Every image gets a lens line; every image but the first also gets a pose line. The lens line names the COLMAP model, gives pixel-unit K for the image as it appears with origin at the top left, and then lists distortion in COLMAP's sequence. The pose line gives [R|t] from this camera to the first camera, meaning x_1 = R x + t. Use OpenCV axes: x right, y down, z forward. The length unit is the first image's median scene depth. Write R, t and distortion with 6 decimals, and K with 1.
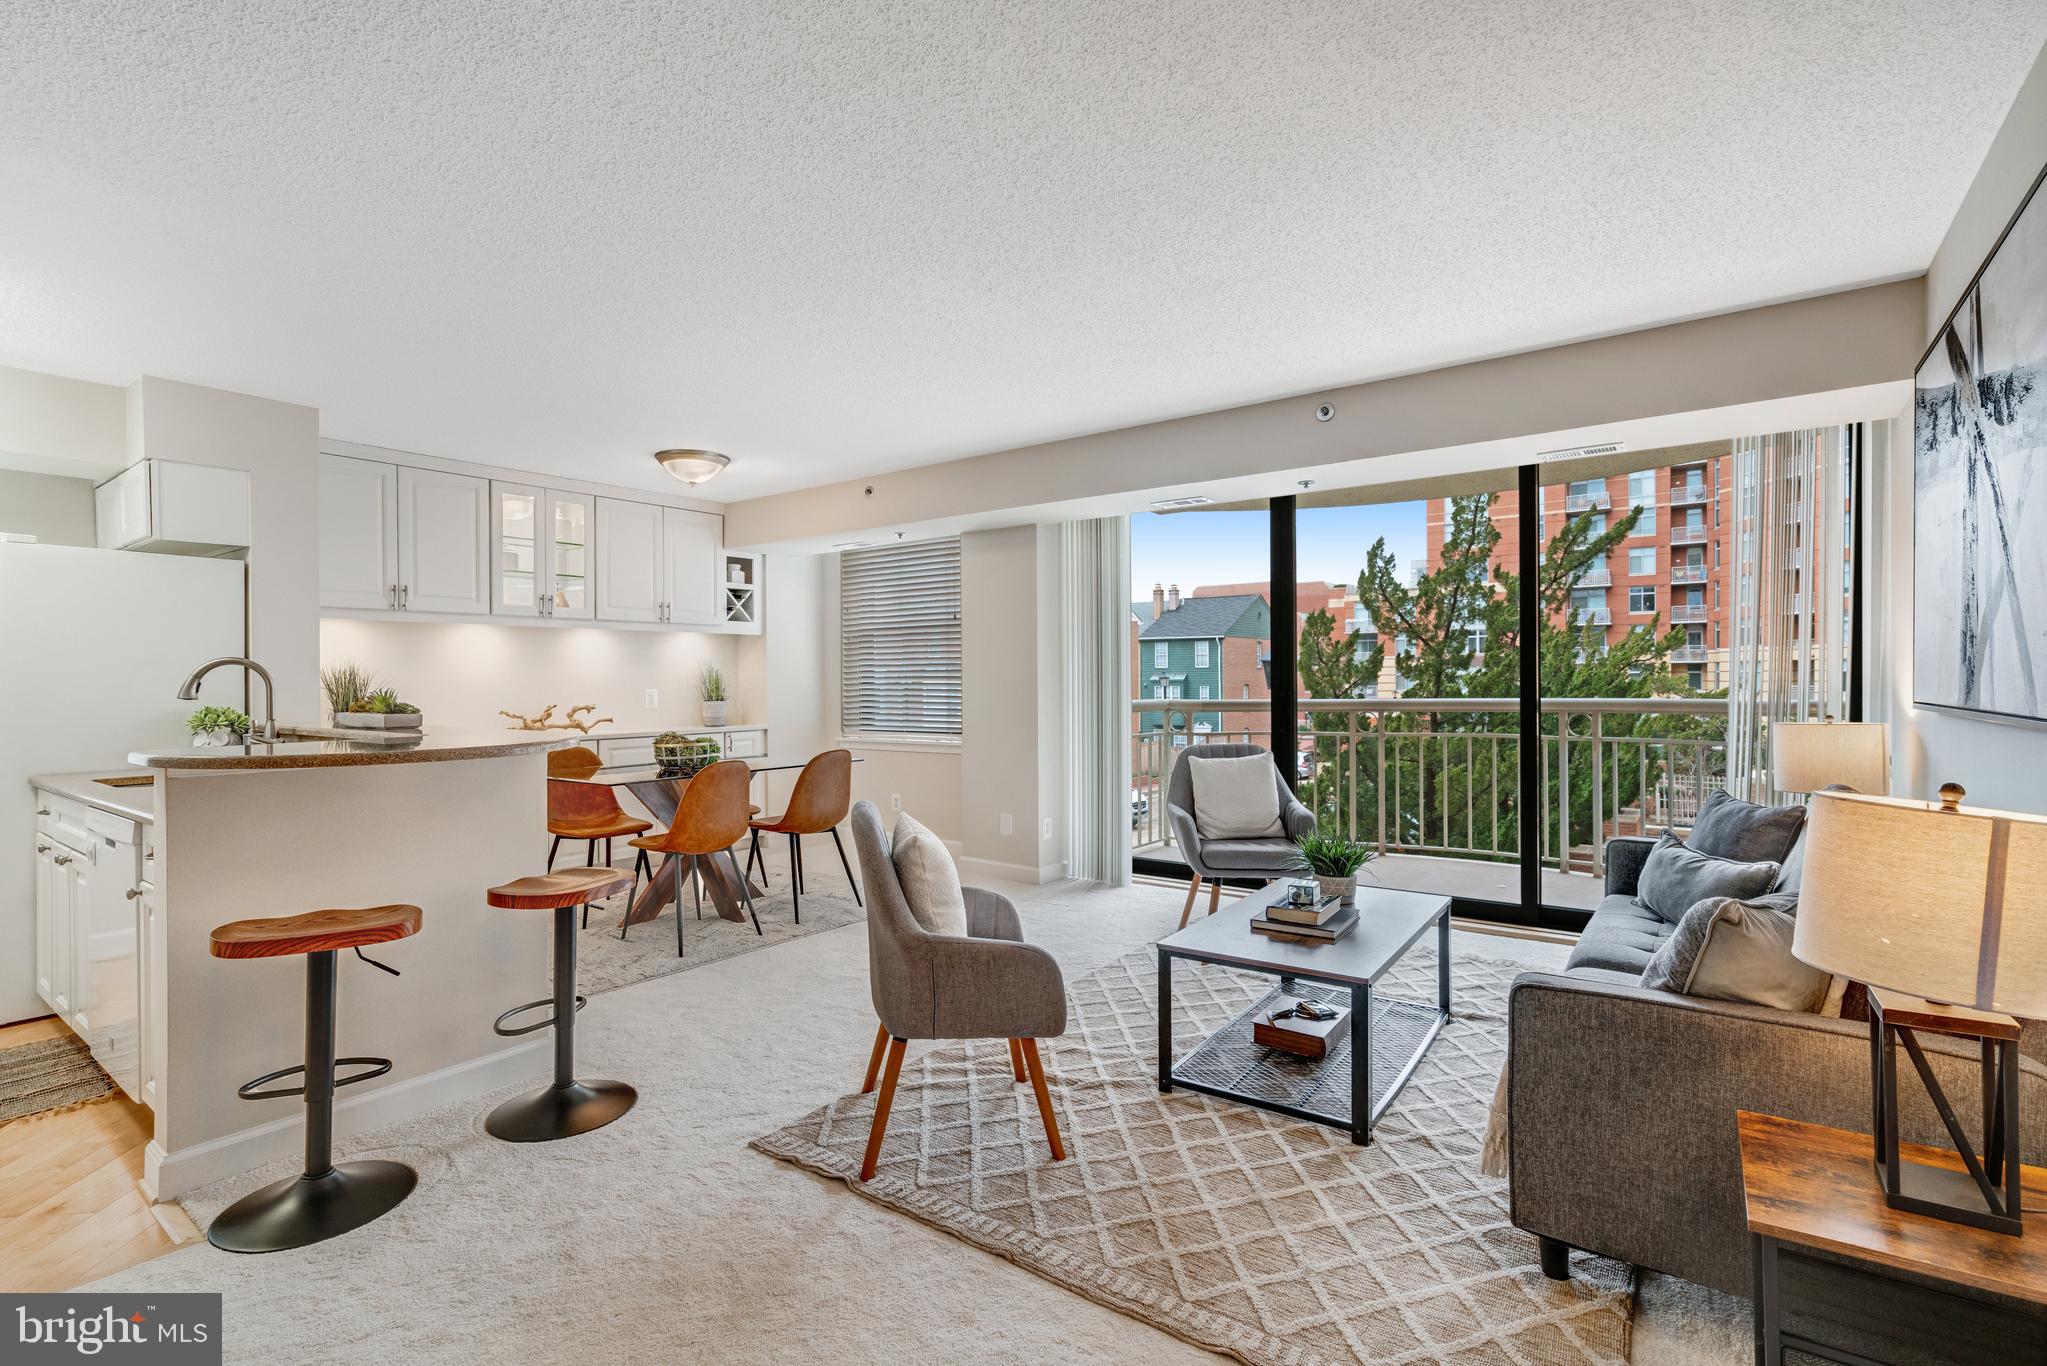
lens RADIAL K [[945.1, 0, 1018.0], [0, 945.1, 685.1], [0, 0, 1]] dist [-0.005828, 0.002286]
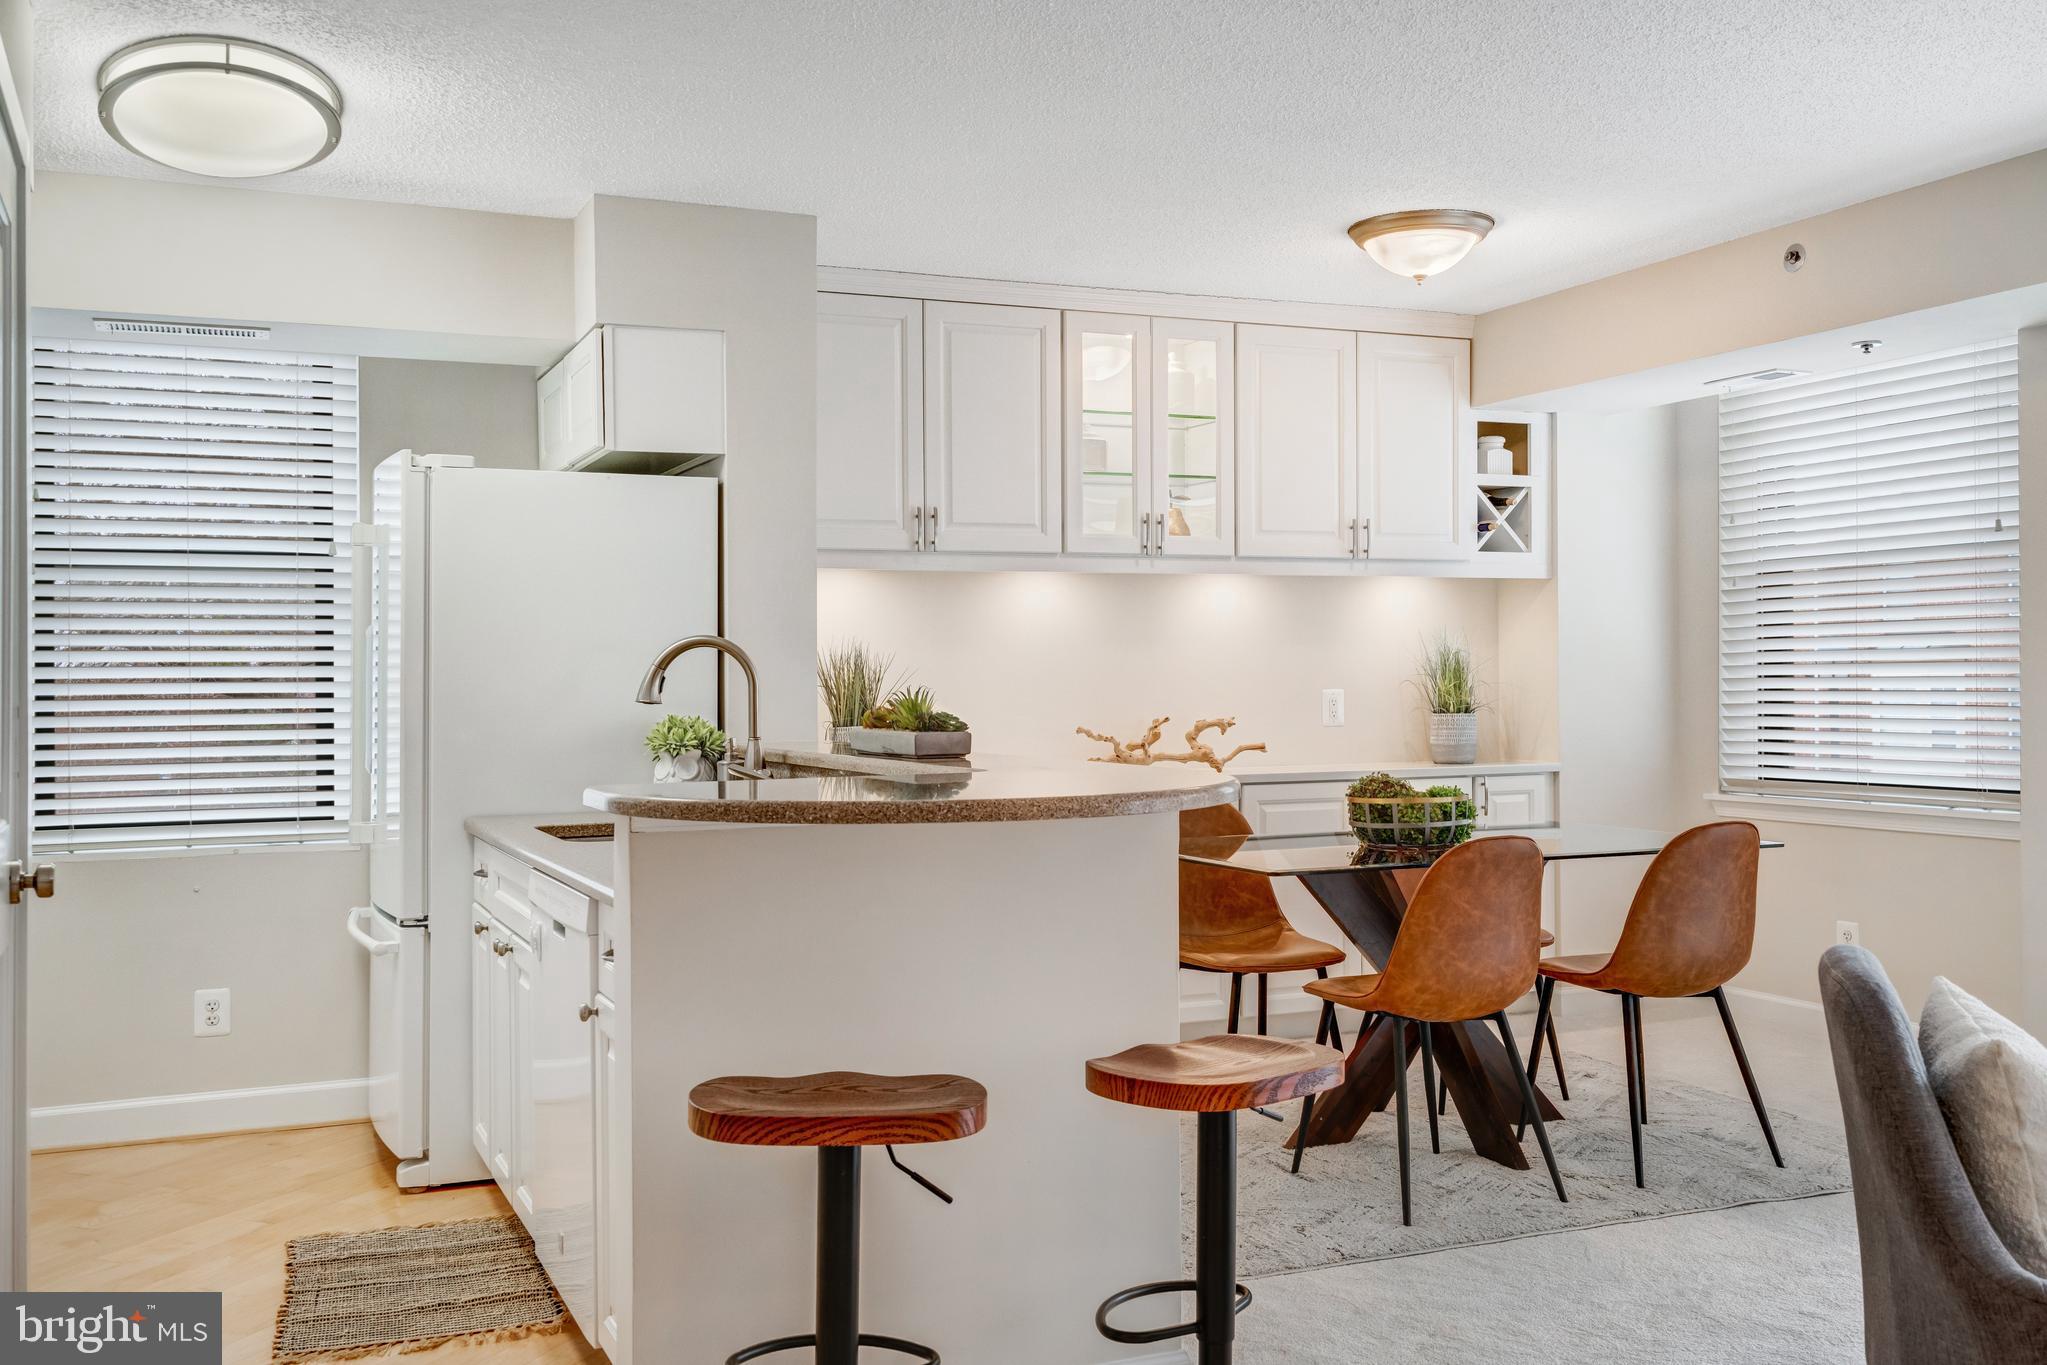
lens RADIAL K [[1886.0, 0, 1017.7], [0, 1886.0, 698.0], [0, 0, 1]] dist [0.010519, 0.000000]
pose [[0.867992, 0.005298, -0.496551, -0.031629], [-0.000735, 0.999956, 0.009384, -0.000420], [0.496578, -0.007780, 0.867957, 0.023934]]
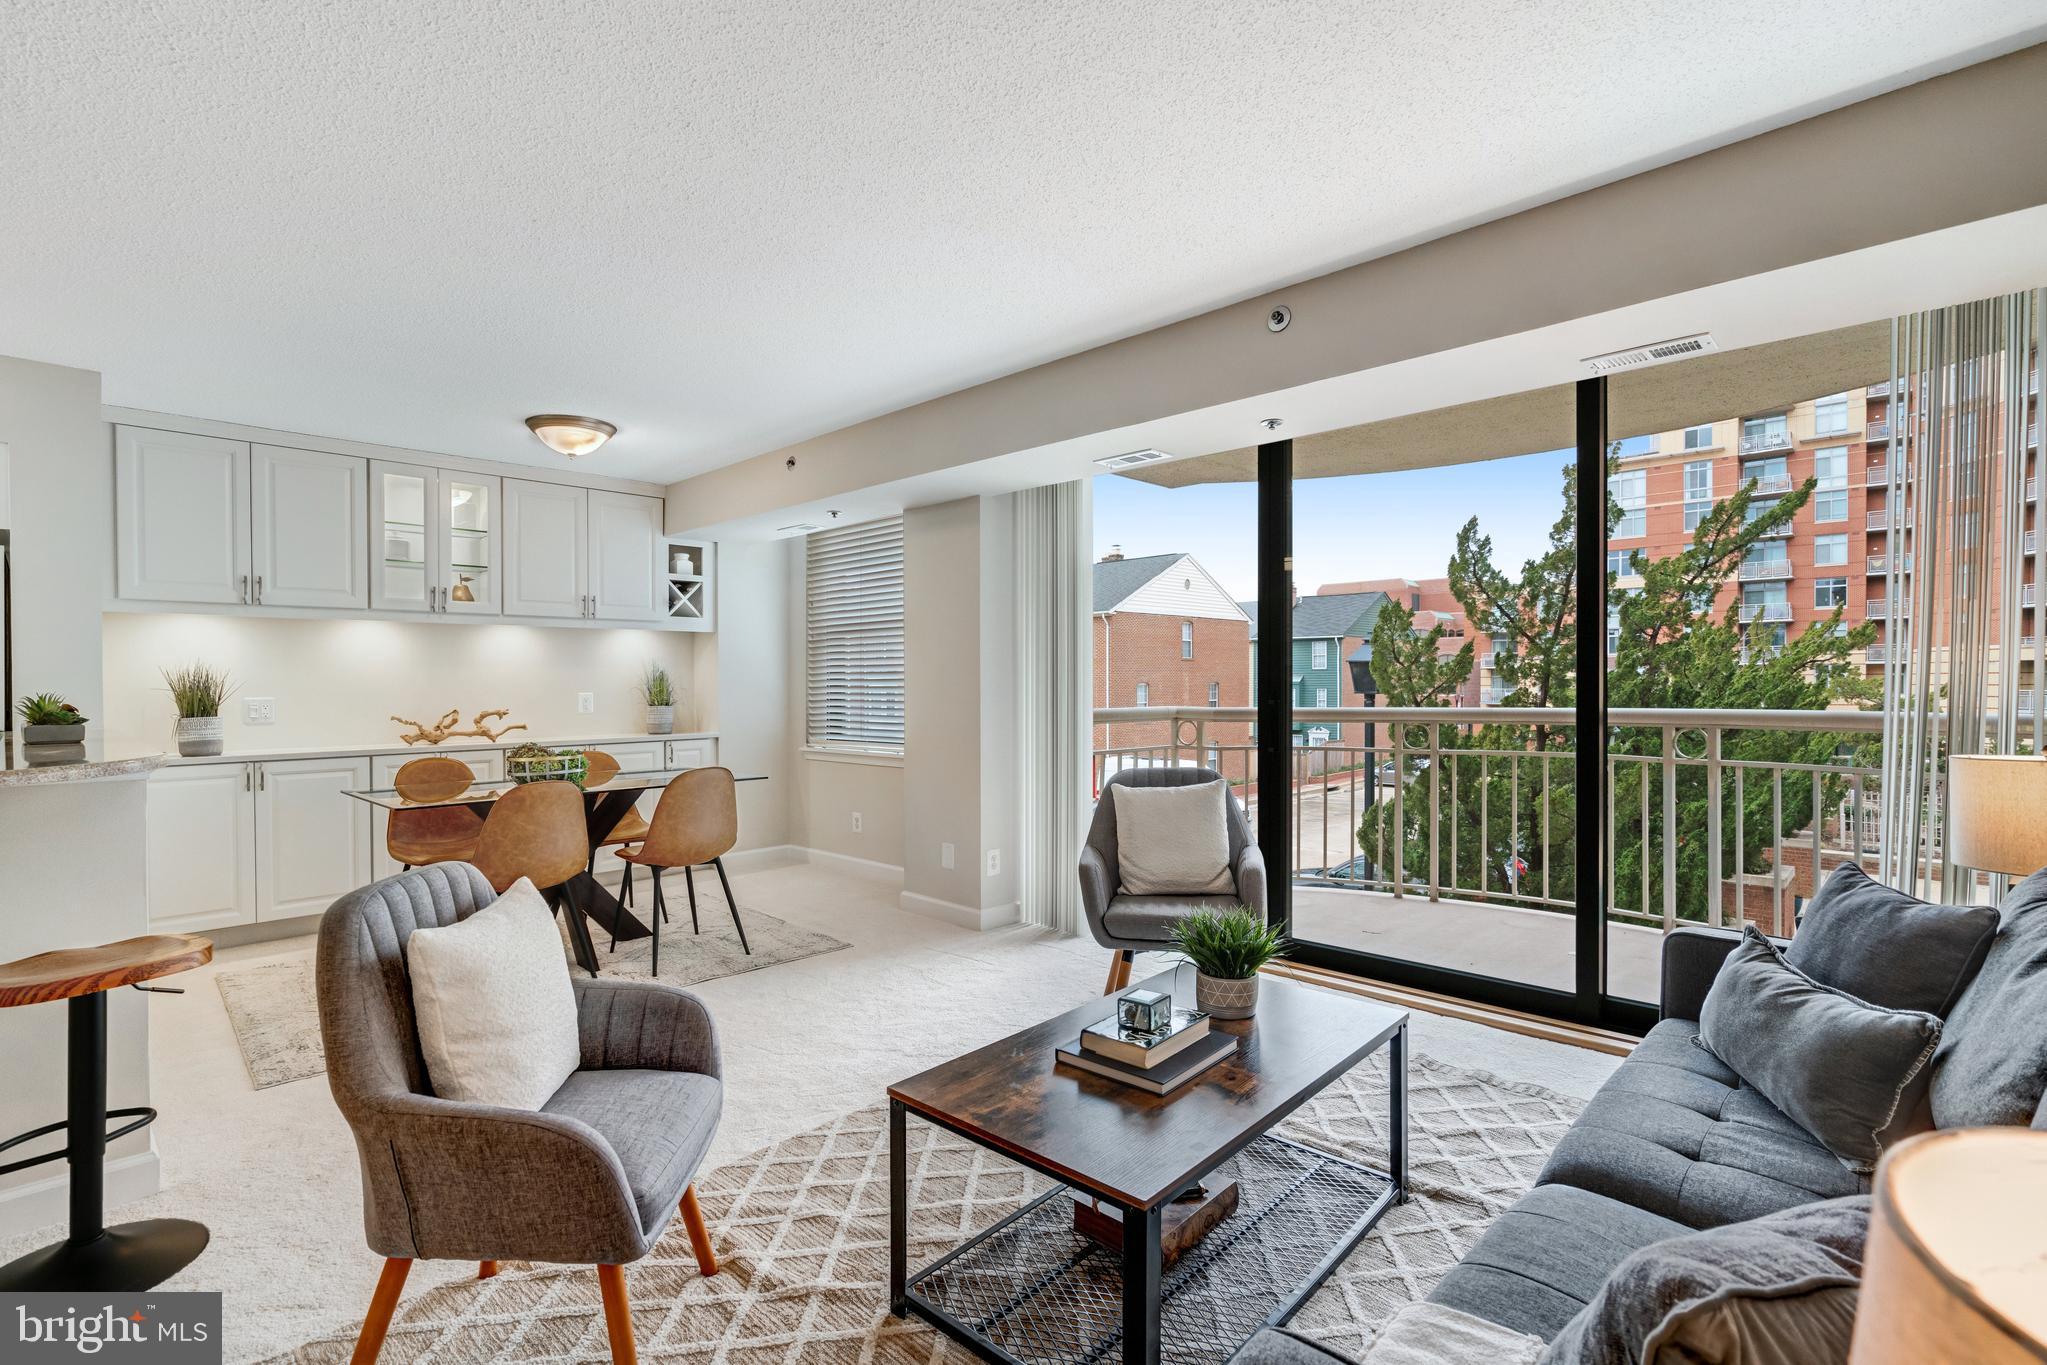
lens RADIAL K [[945.1, 0, 1021.0], [0, 945.1, 687.1], [0, 0, 1]] dist [-0.005828, 0.002286]
pose [[0.991936, 0.002539, -0.126714, 0.171249], [-0.002449, 0.999997, 0.000869, -0.003235], [0.126716, -0.000552, 0.991939, 0.191629]]
